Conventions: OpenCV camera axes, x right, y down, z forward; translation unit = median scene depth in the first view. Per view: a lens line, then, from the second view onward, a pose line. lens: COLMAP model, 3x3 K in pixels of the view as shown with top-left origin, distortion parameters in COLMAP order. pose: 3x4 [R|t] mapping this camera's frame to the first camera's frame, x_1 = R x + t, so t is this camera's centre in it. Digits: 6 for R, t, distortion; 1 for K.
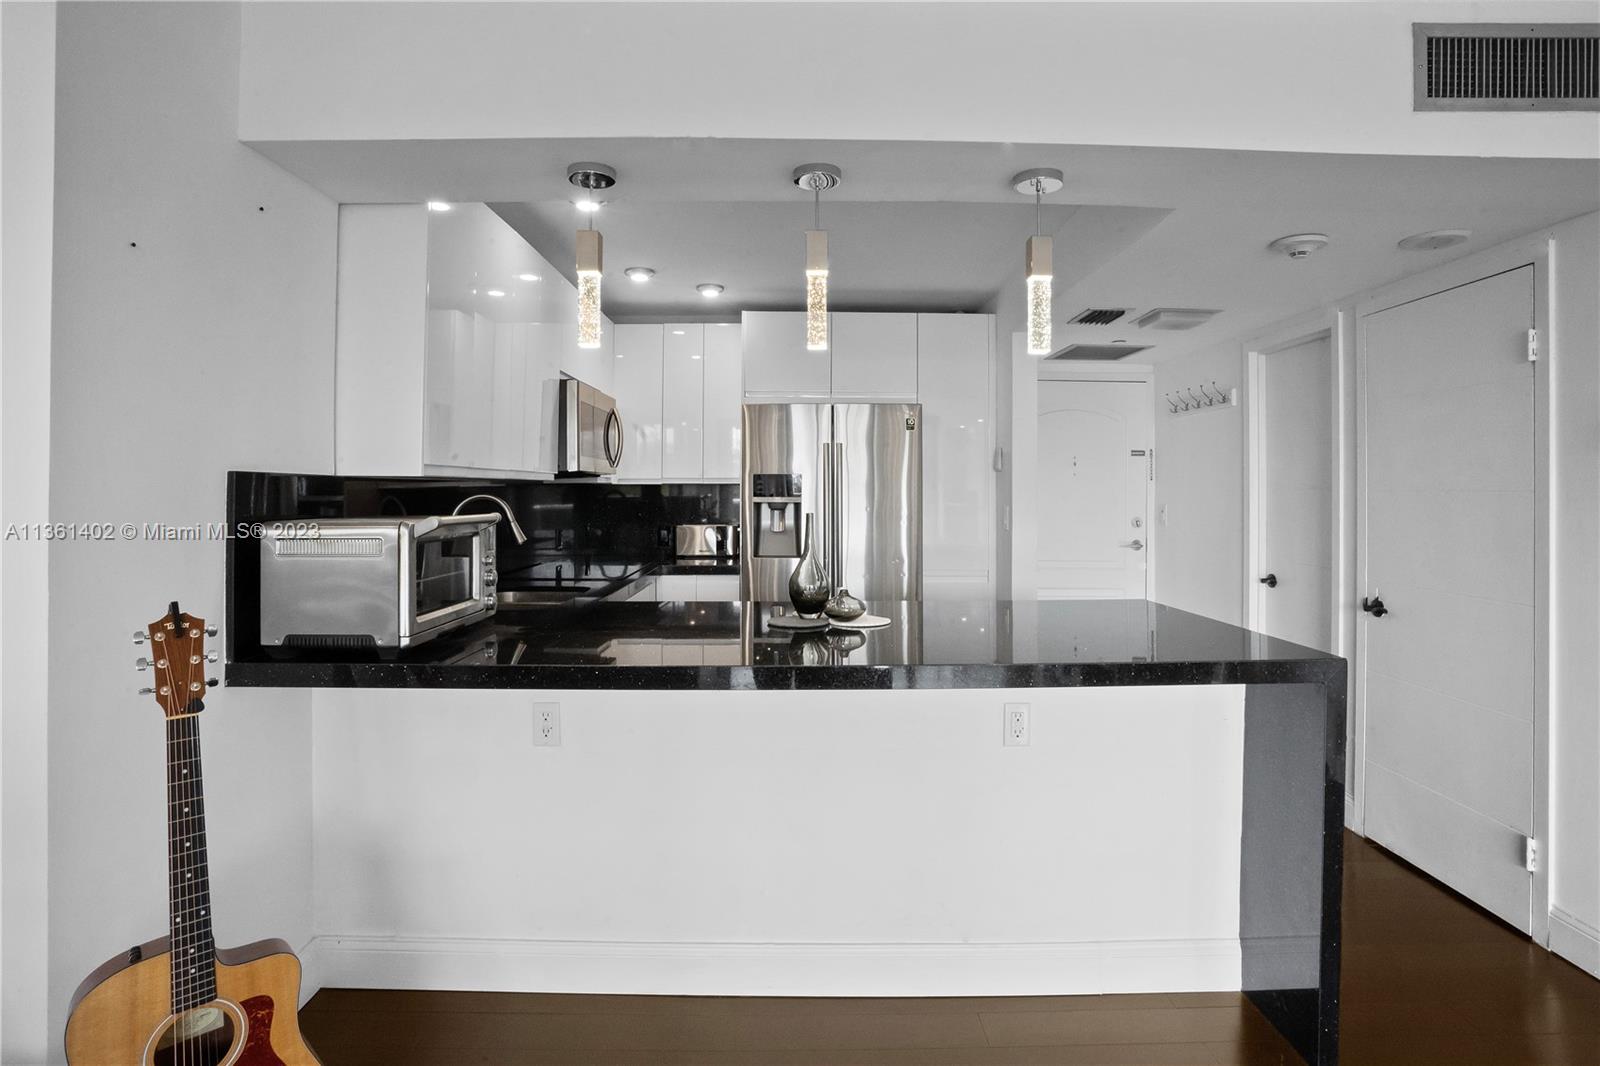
lens RADIAL K [[808.0, 0, 804.4], [0, 808.0, 478.1], [0, 0, 1]] dist [-0.067111, 0.026379]
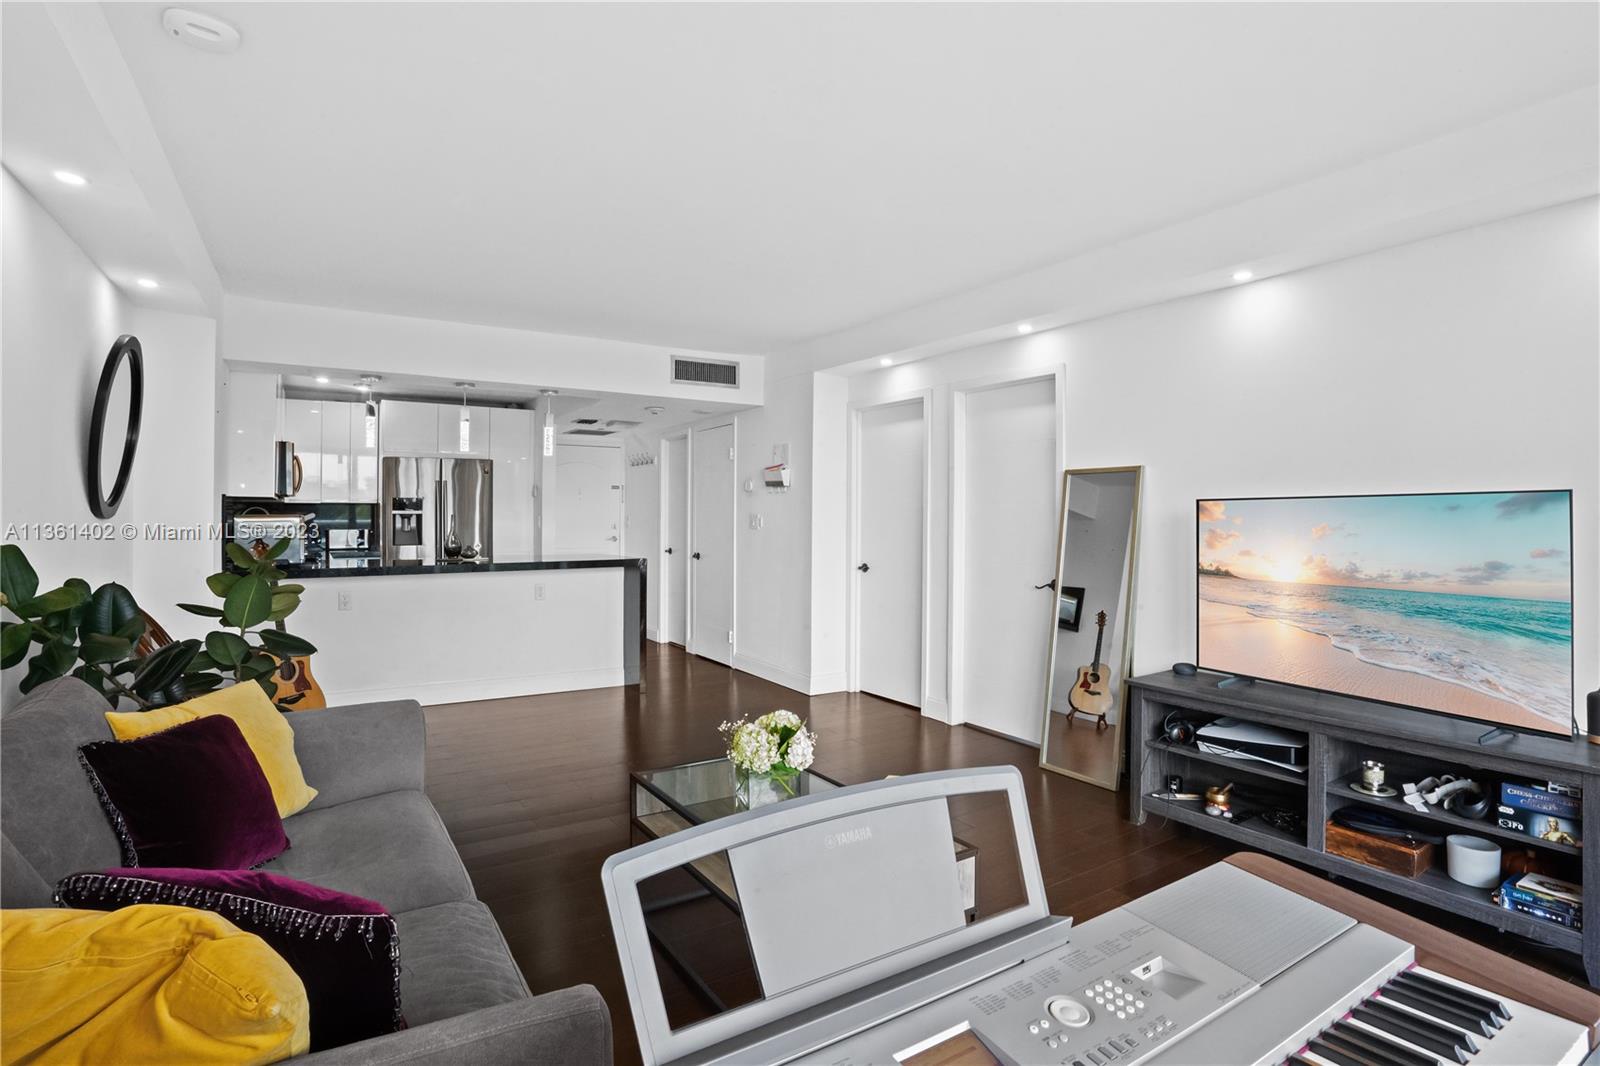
lens RADIAL K [[801.5, 0, 793.2], [0, 801.5, 498.5], [0, 0, 1]] dist [-0.071694, 0.027714]
pose [[0.855881, 0.007492, 0.517118, -0.243822], [-0.004666, 0.999966, -0.006766, 0.005735], [-0.517151, 0.003379, 0.855887, -1.080307]]
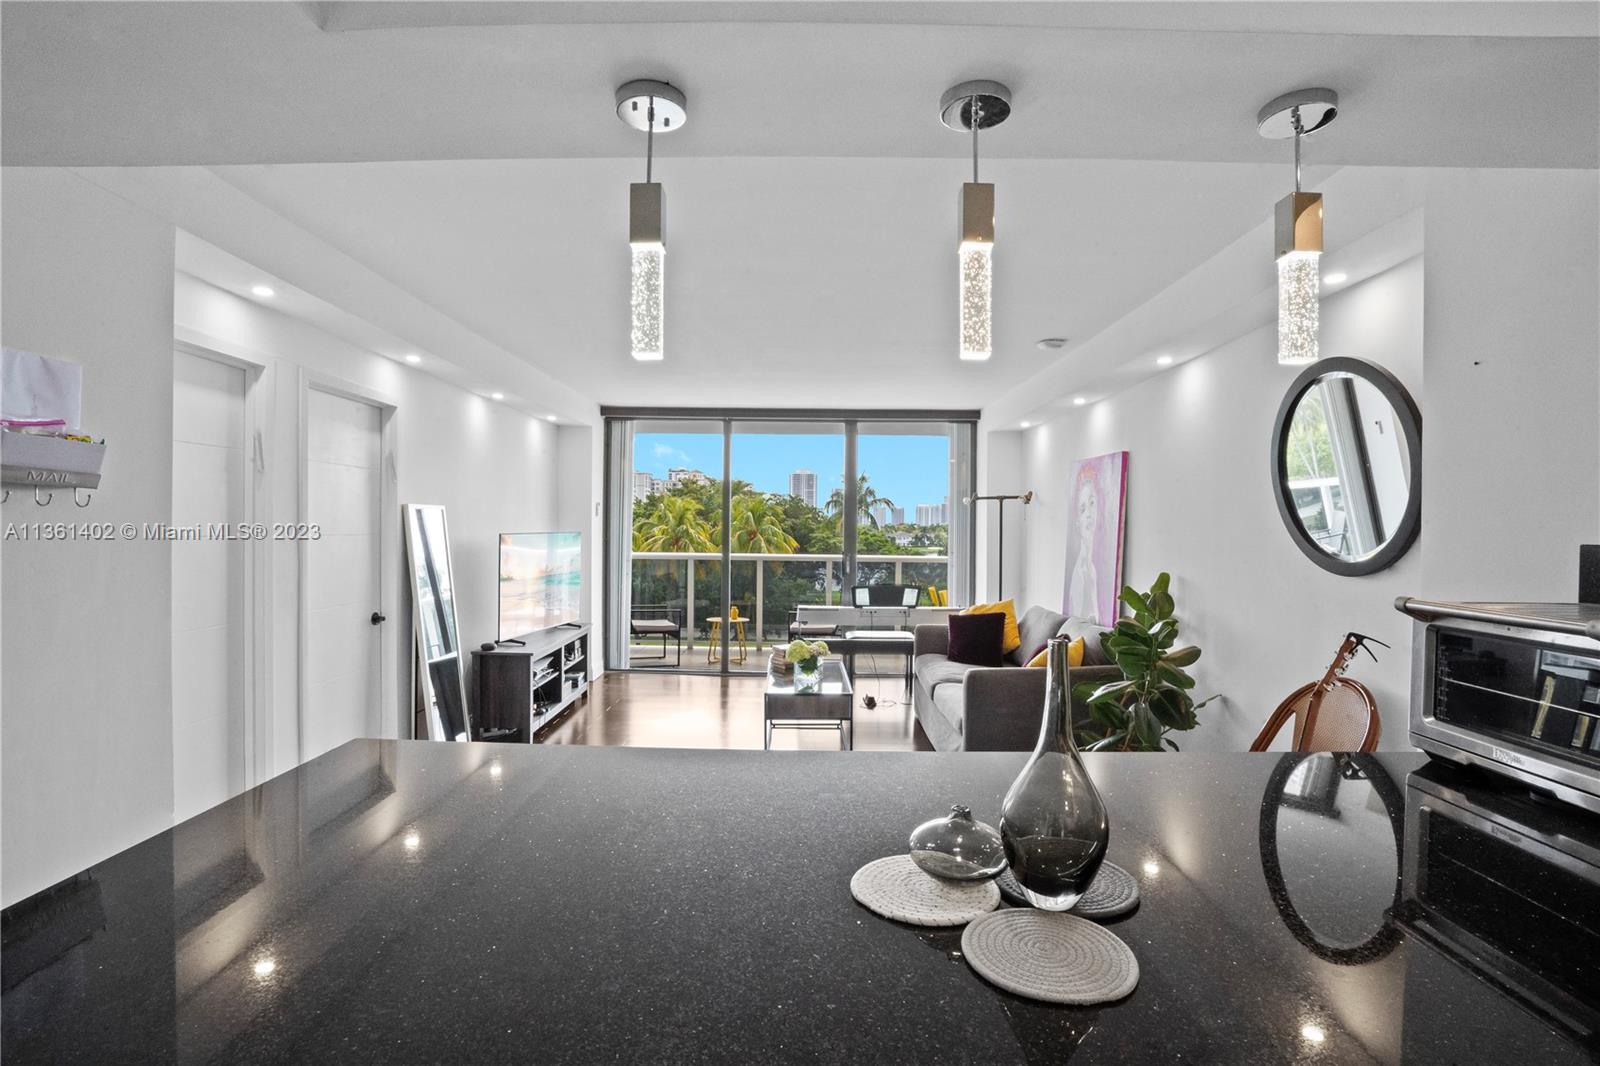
lens RADIAL K [[792.7, 0, 789.6], [0, 792.7, 538.4], [0, 0, 1]] dist [-0.040436, -0.000104]
pose [[-0.999753, -0.013107, 0.017962, 0.099981], [-0.013043, 0.999908, 0.003702, -0.006794], [-0.018009, 0.003467, -0.999832, 0.996447]]
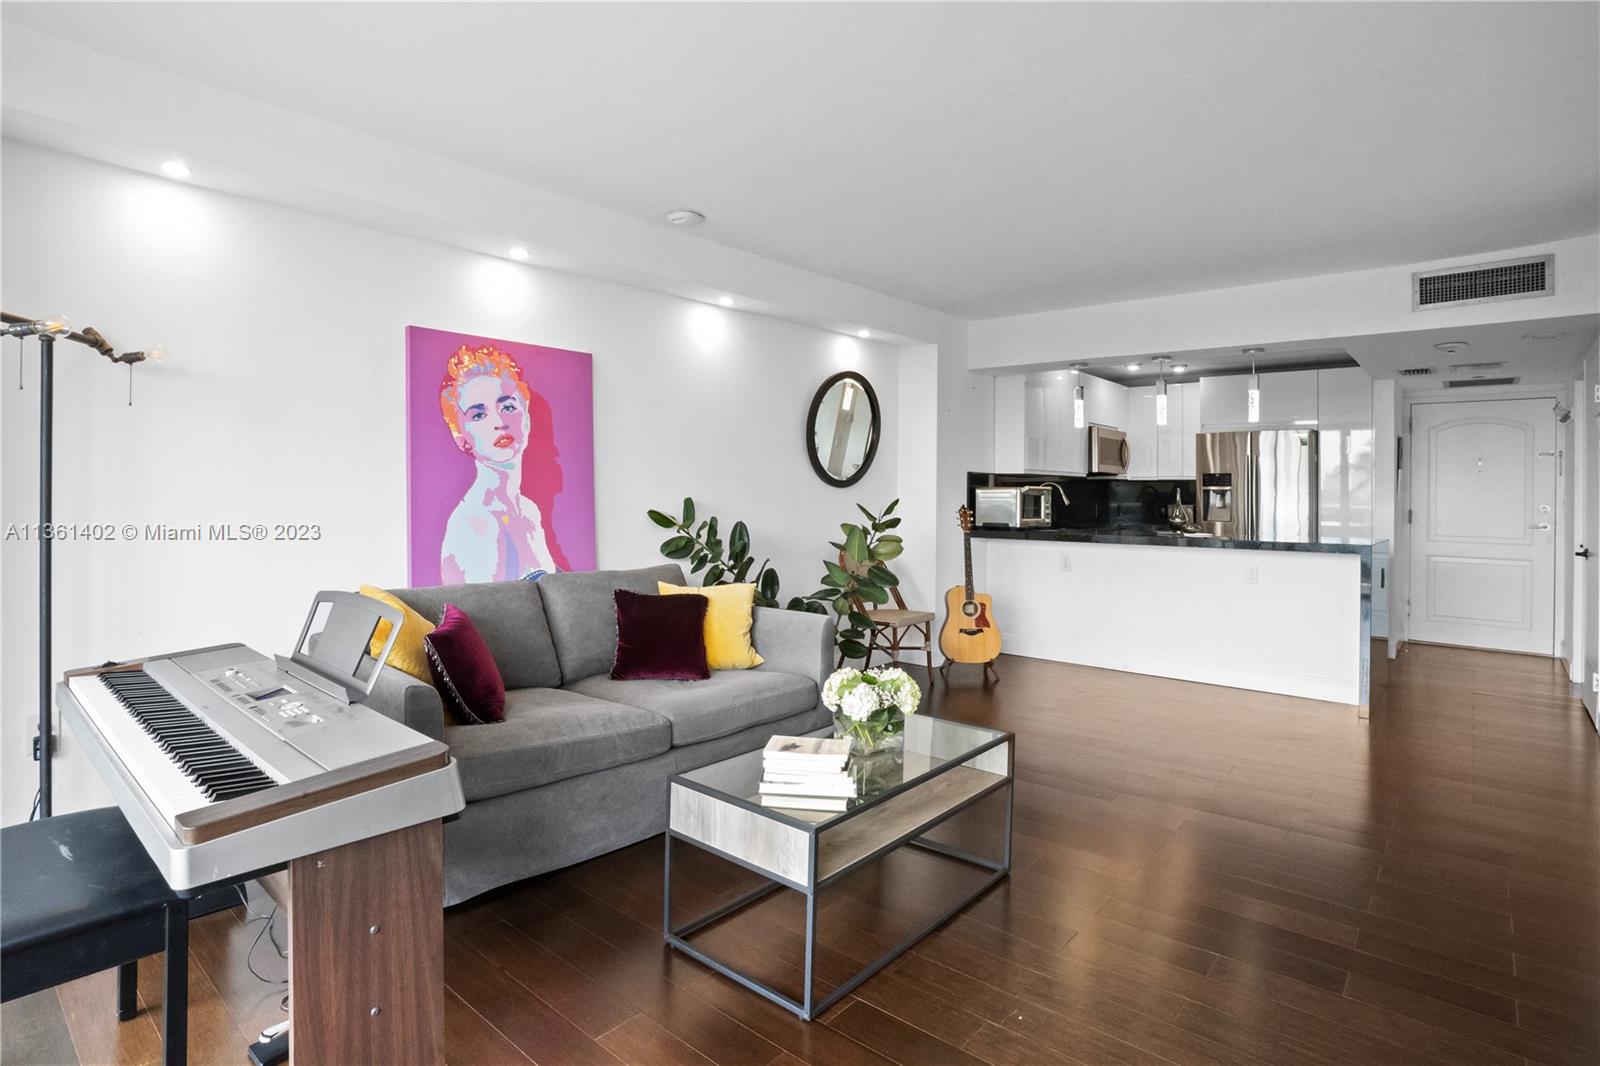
lens RADIAL K [[808.0, 0, 804.4], [0, 808.0, 478.1], [0, 0, 1]] dist [-0.067111, 0.026379]
pose [[0.752362, -0.005934, -0.658724, 0.513773], [0.000416, 0.999964, -0.008533, 0.024220], [0.658750, 0.006146, 0.752337, -1.048025]]
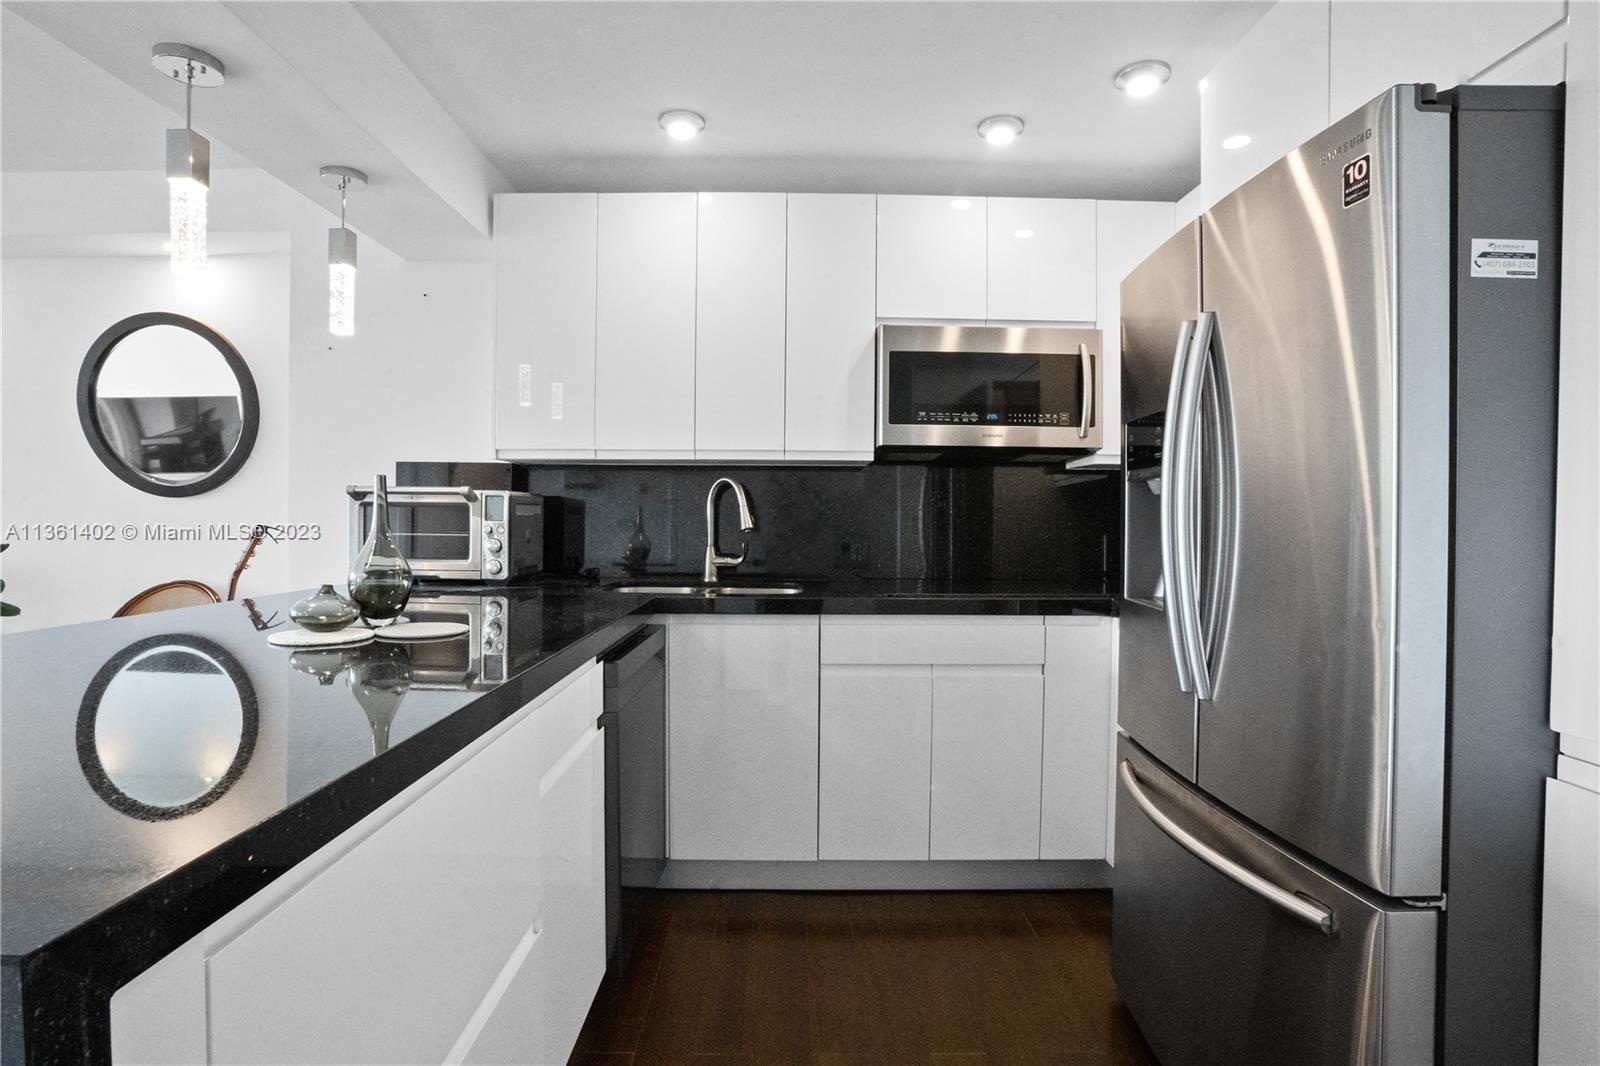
lens RADIAL K [[776.6, 0, 780.8], [0, 776.6, 532.0], [0, 0, 1]] dist [-0.058029, 0.018576]
pose [[-0.020694, 0.024241, -0.999492, 0.469884], [0.006703, 0.999687, 0.024107, 0.054284], [0.999763, -0.006200, -0.020850, 0.961883]]
